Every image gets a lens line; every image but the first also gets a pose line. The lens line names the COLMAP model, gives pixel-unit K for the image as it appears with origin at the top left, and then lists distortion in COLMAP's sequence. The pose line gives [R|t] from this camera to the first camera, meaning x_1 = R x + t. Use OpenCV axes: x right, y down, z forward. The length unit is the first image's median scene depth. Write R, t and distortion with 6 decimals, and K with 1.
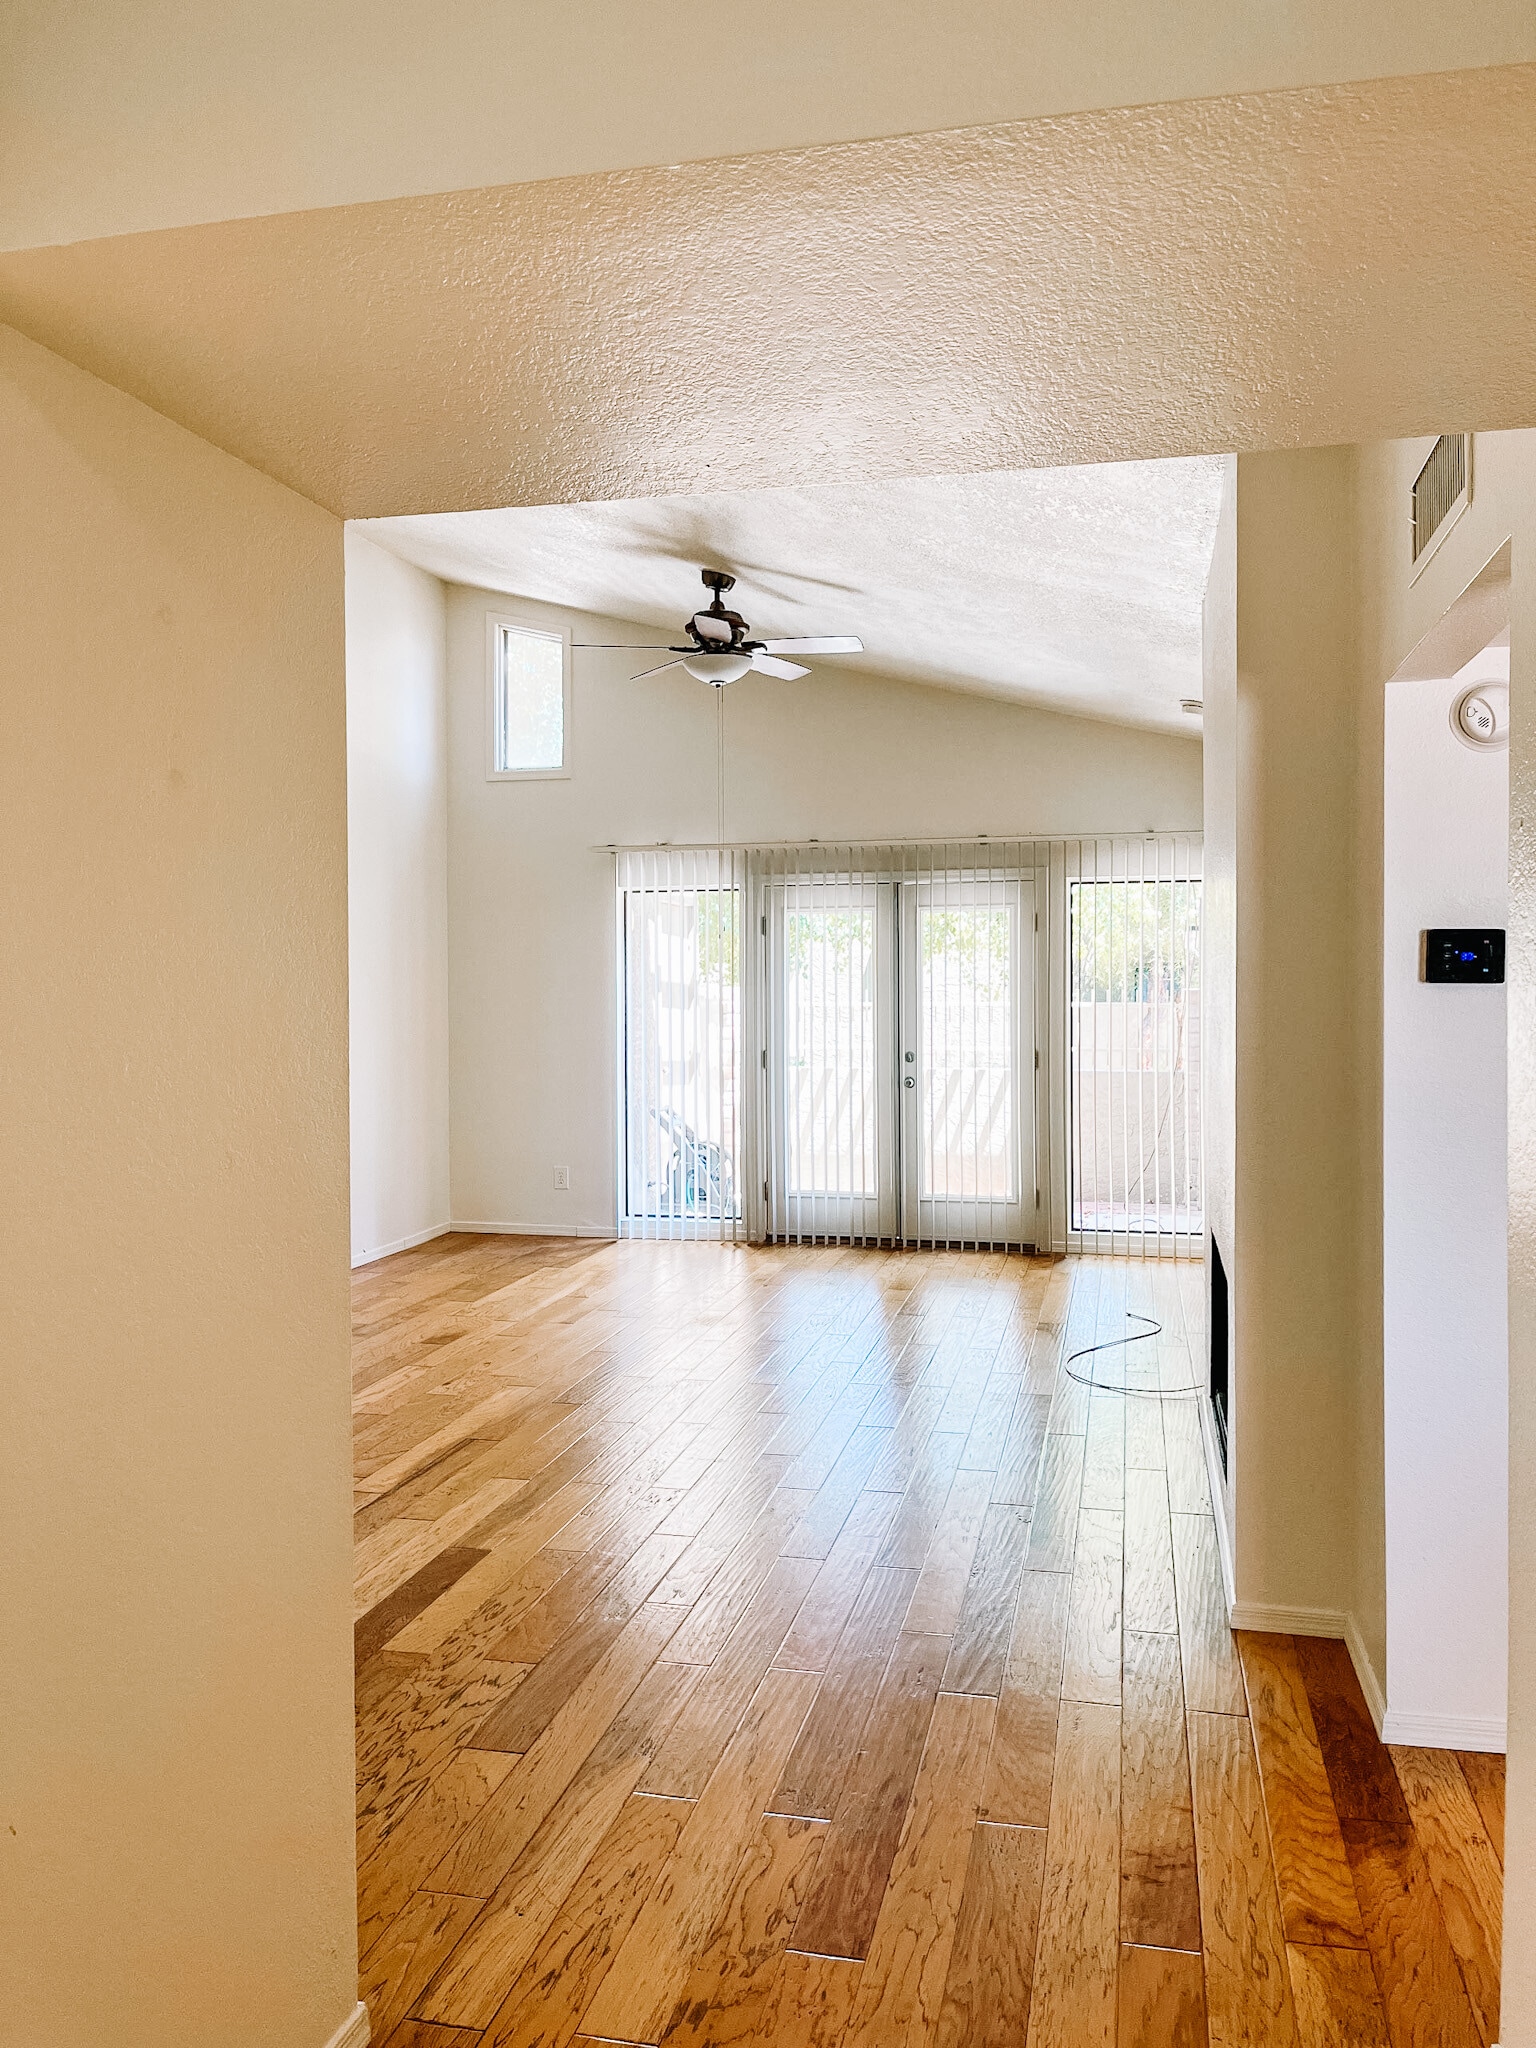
lens RADIAL K [[1543.5, 0, 777.0], [0, 1543.5, 1028.2], [0, 0, 1]] dist [0.034212, -0.025456]
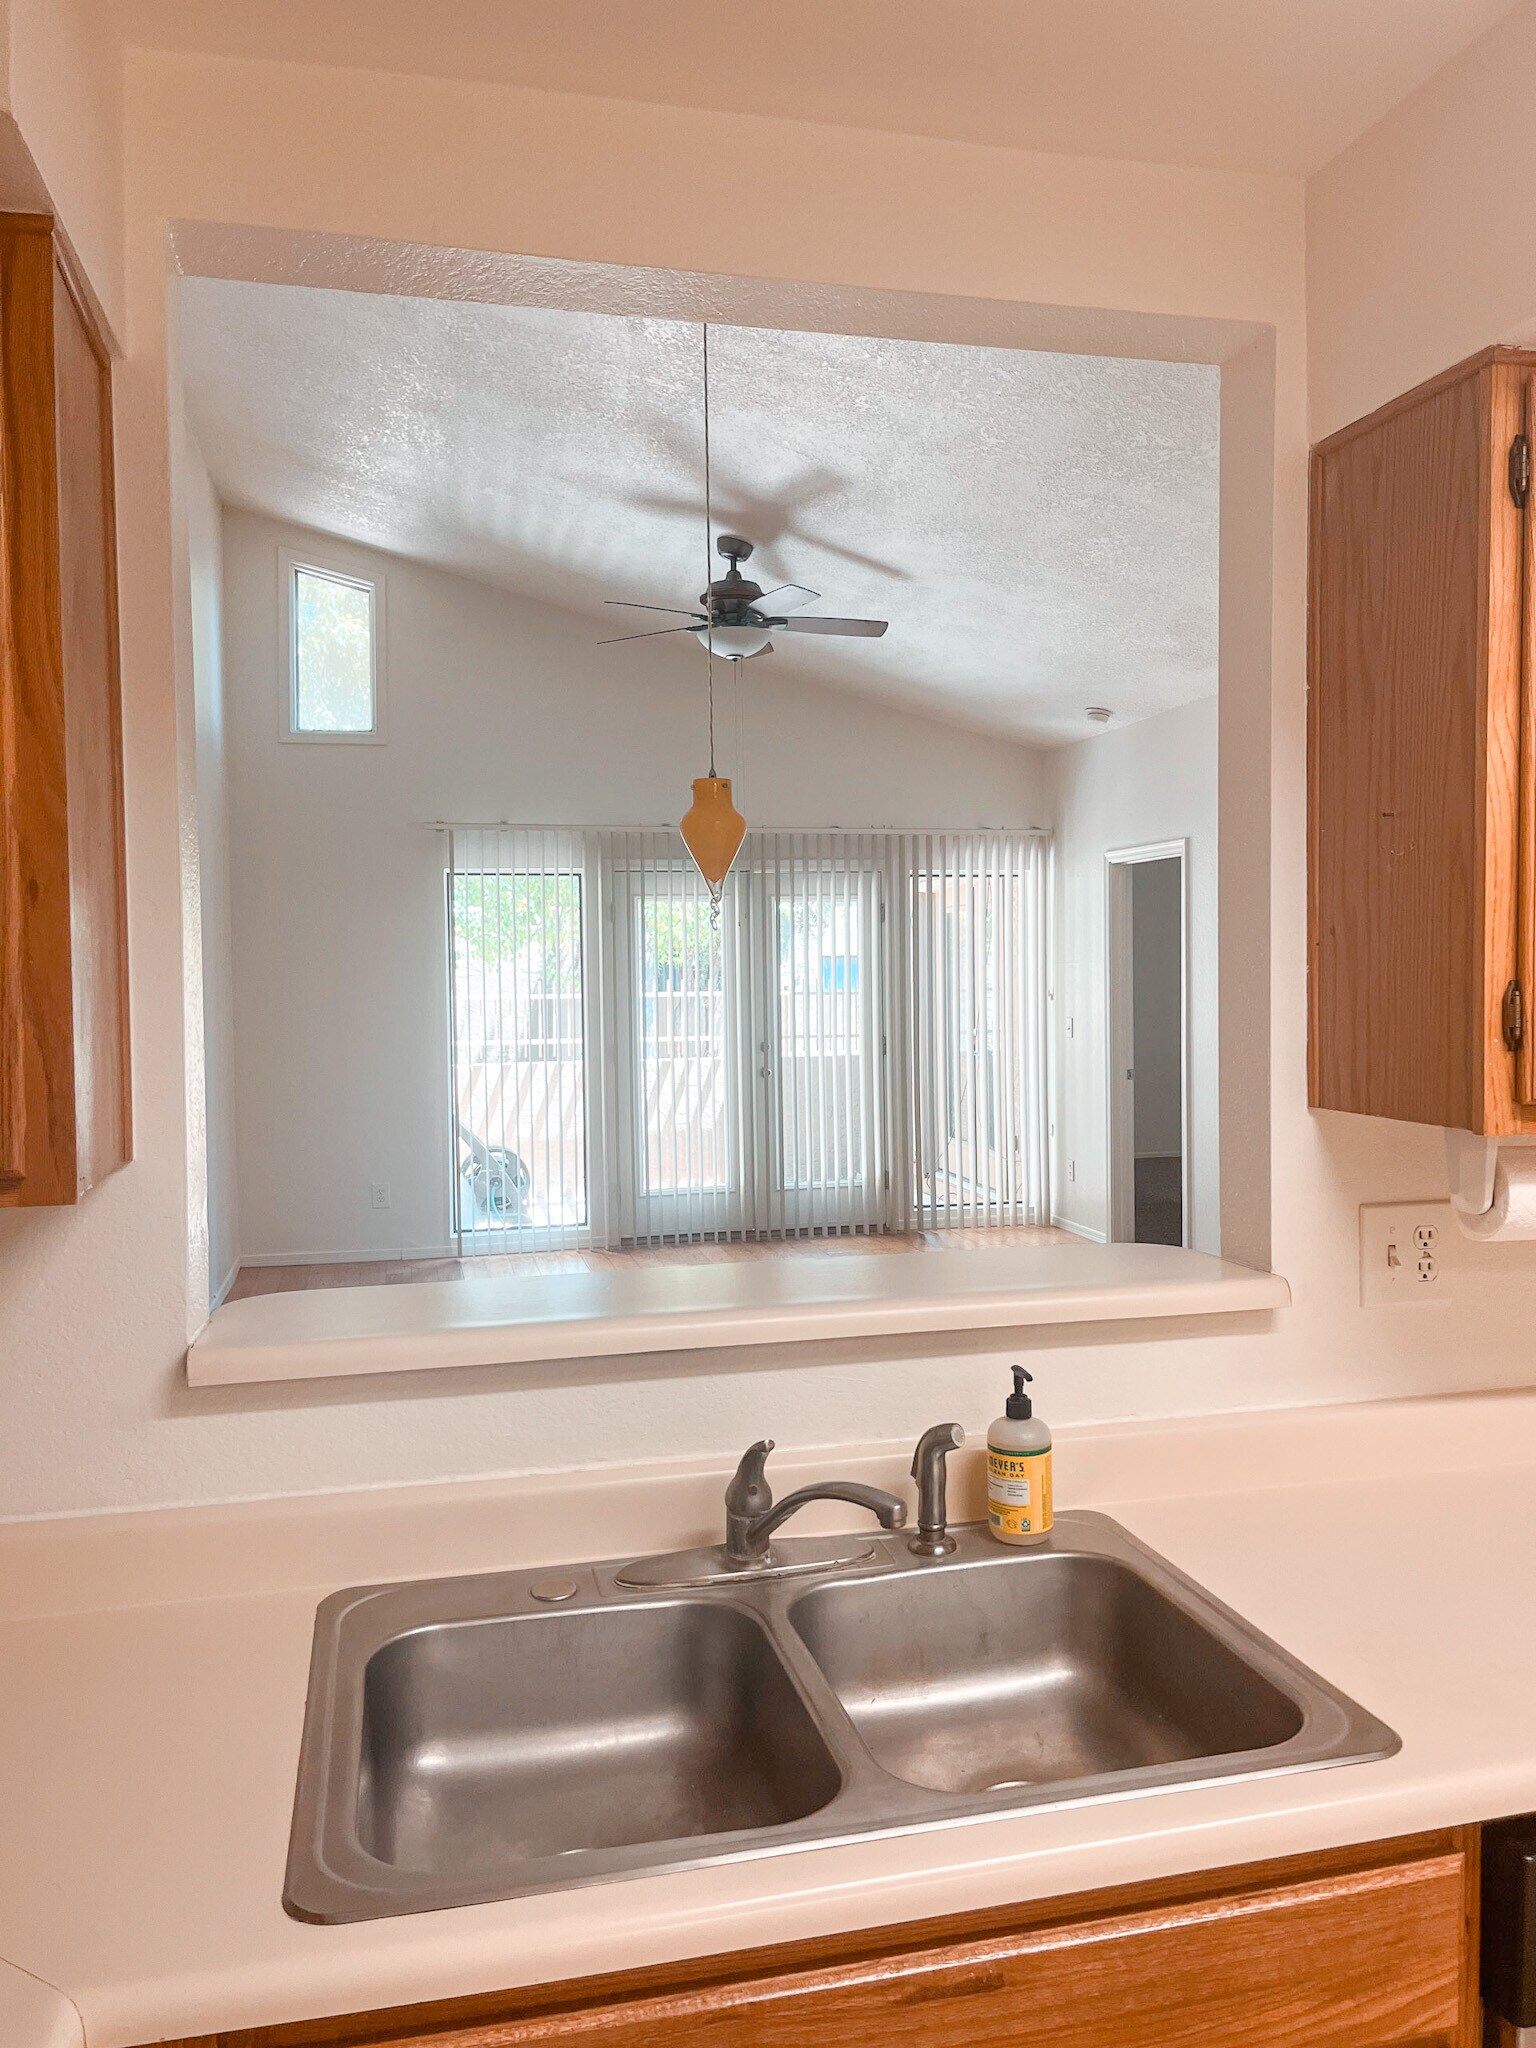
lens RADIAL K [[1543.5, 0, 778.9], [0, 1543.5, 1015.1], [0, 0, 1]] dist [0.034212, -0.025456]
pose [[0.886988, -0.019742, 0.461369, -0.373195], [0.023095, 0.999732, -0.001621, 0.000456], [-0.461214, 0.012093, 0.887207, 0.115949]]
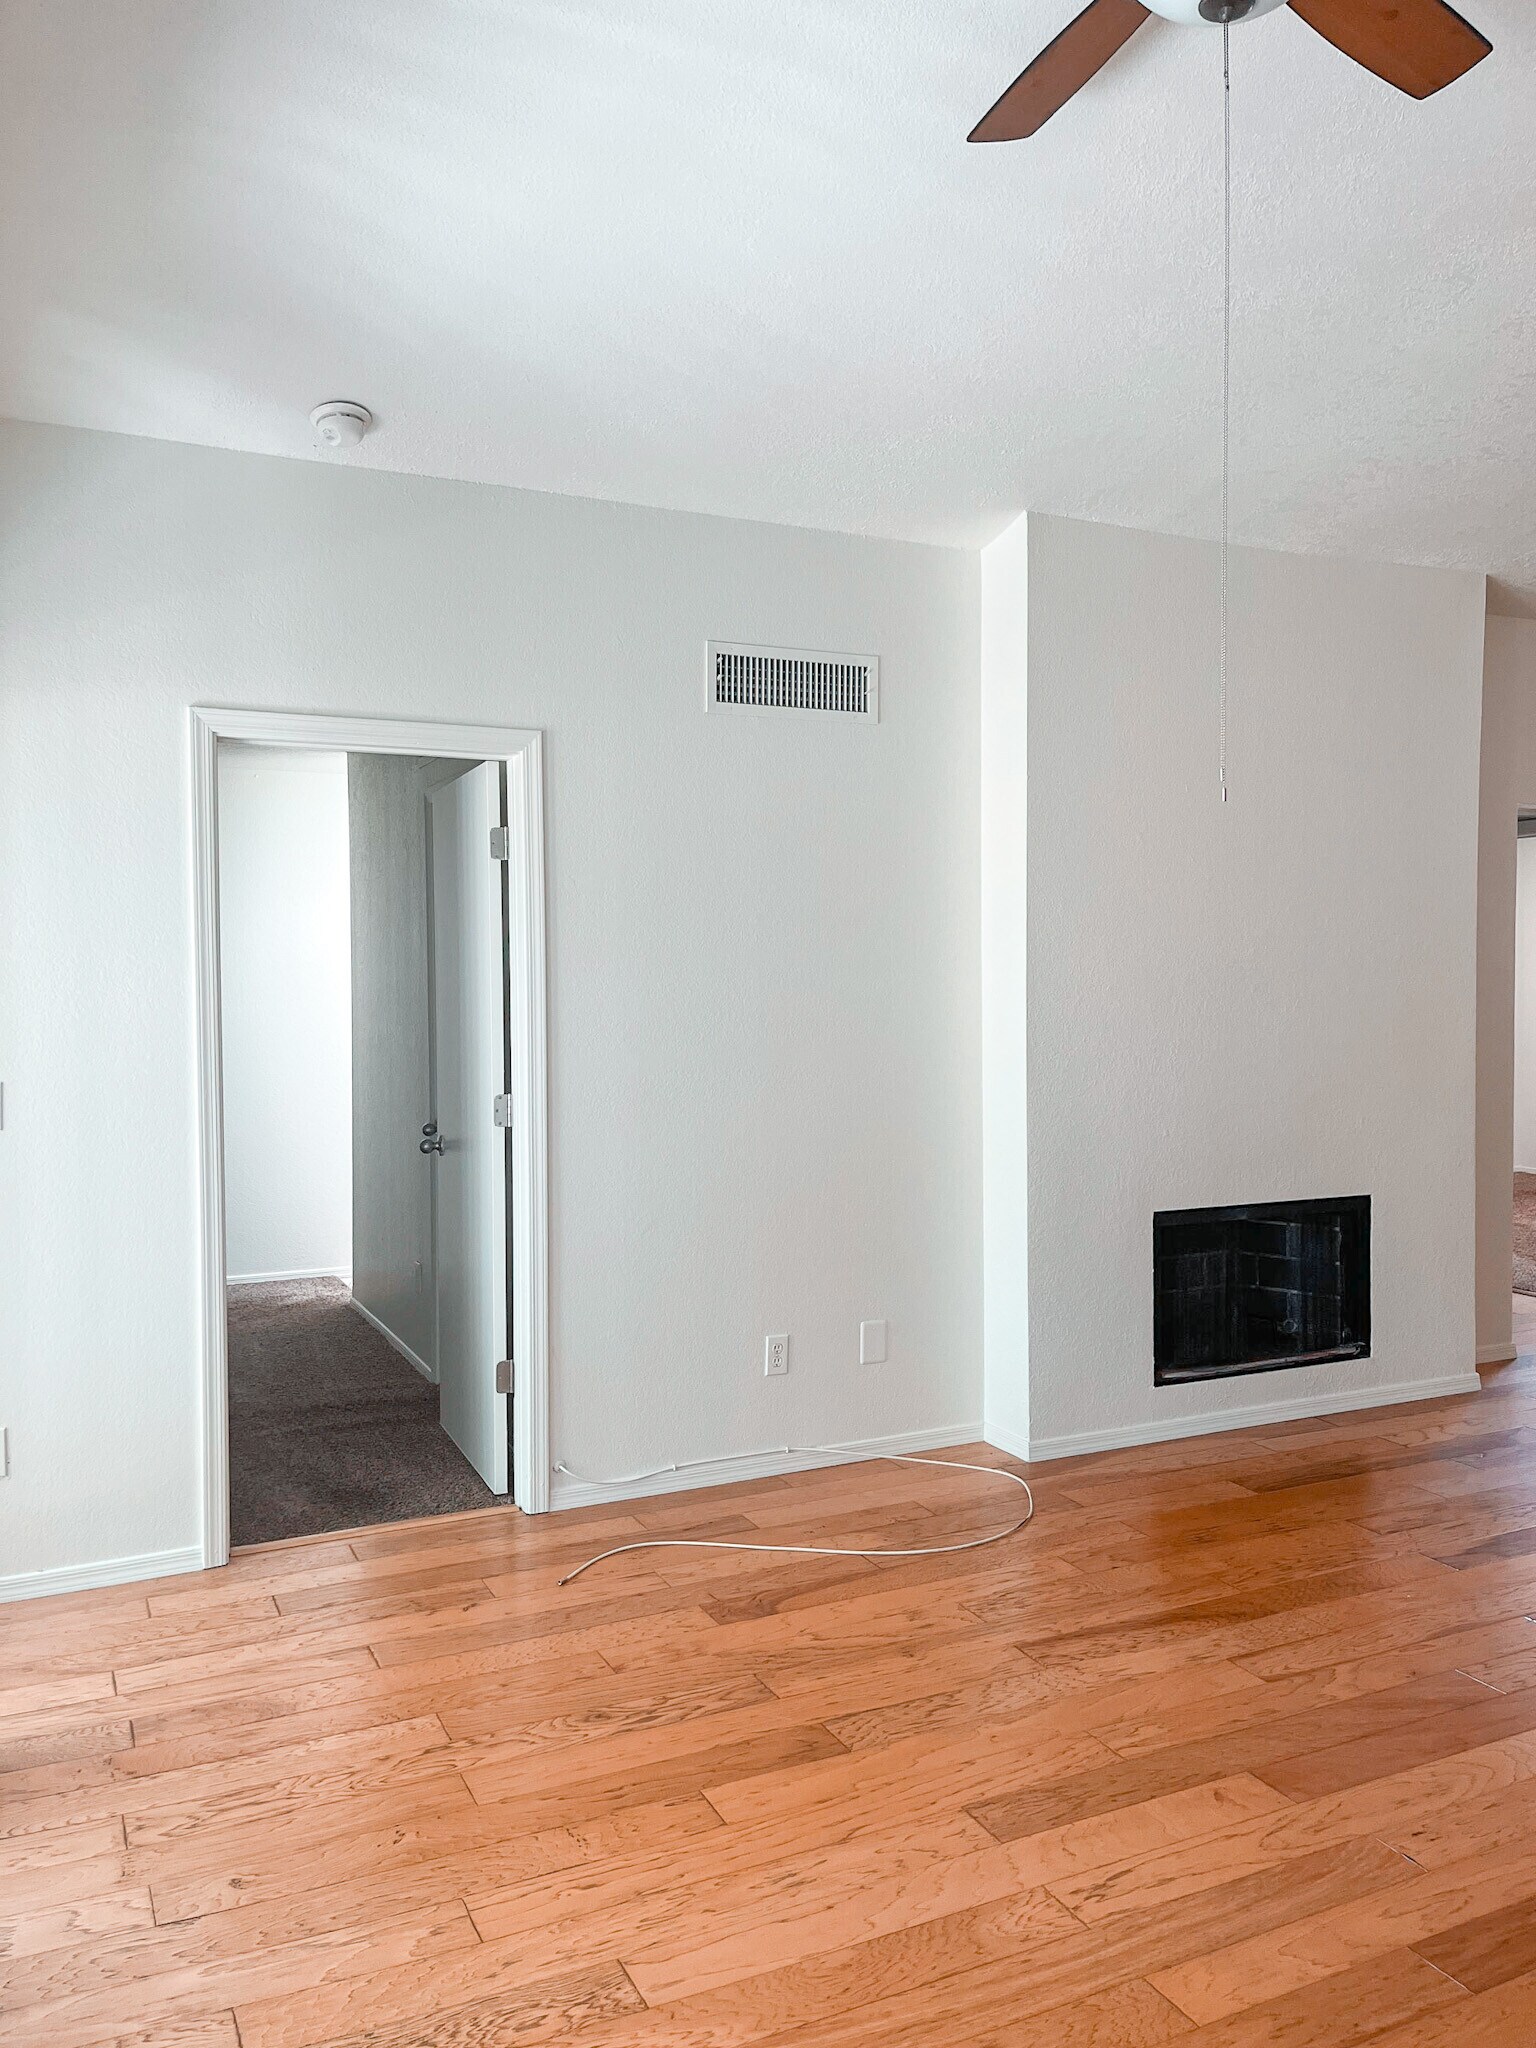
lens RADIAL K [[1543.5, 0, 764.7], [0, 1543.5, 1030.1], [0, 0, 1]] dist [0.034212, -0.025456]
pose [[-0.623480, -0.016130, 0.781673, -0.183041], [0.037079, 0.998052, 0.050171, -0.024615], [-0.780959, 0.060264, -0.621668, 1.072643]]
